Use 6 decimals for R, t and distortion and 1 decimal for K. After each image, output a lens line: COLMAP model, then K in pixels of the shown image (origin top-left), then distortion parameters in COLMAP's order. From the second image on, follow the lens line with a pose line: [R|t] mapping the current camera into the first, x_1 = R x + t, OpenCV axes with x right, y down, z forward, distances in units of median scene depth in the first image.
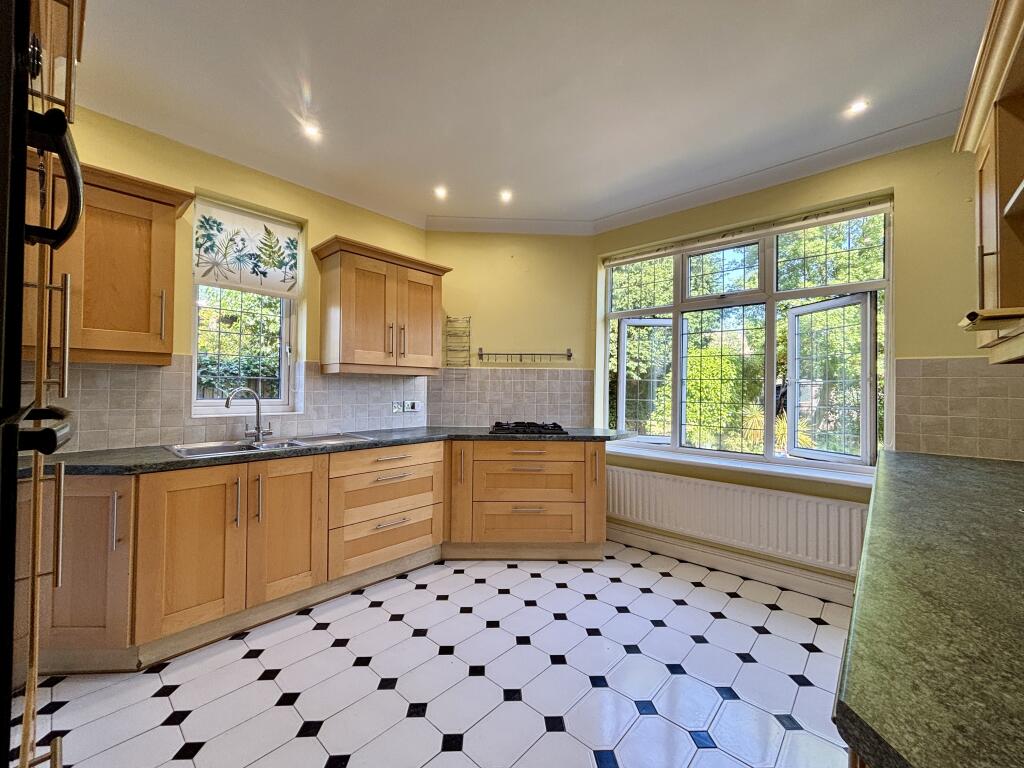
lens RADIAL K [[414.3, 0, 508.1], [0, 414.3, 382.9], [0, 0, 1]] dist [0.004289, -0.000109]
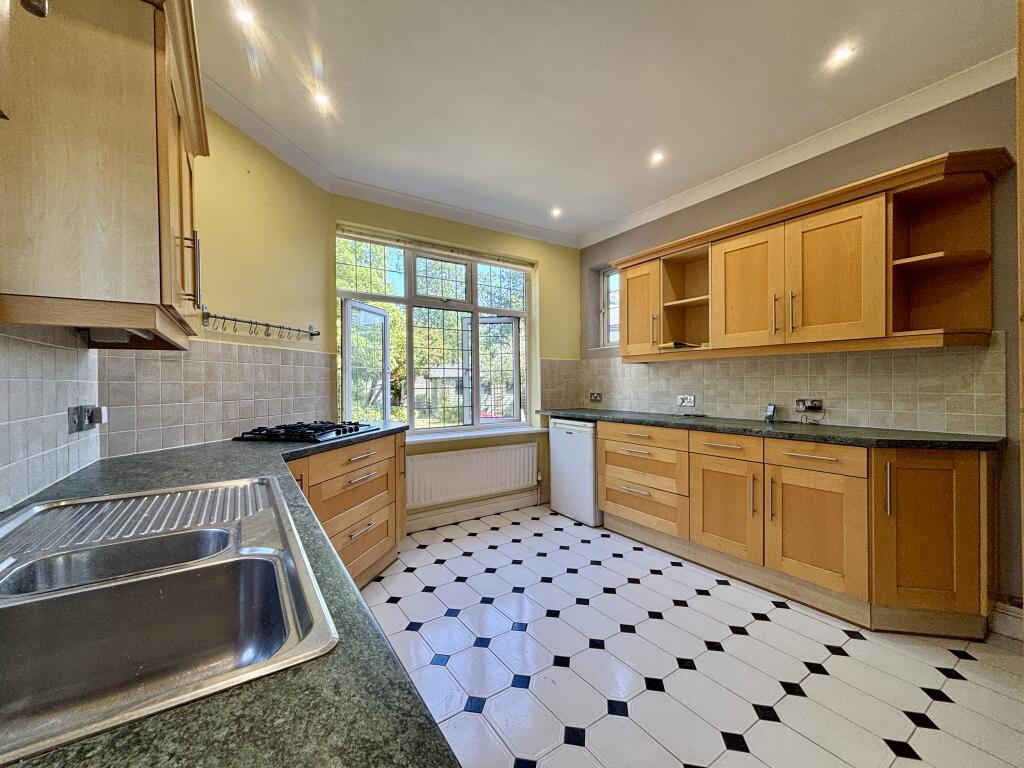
lens RADIAL K [[414.3, 0, 508.7], [0, 414.3, 384.2], [0, 0, 1]] dist [0.004289, -0.000109]
pose [[0.239133, -0.017634, 0.970827, -0.653237], [-0.005385, 0.999796, 0.019486, 0.013441], [-0.970972, -0.009887, 0.238989, 0.561161]]
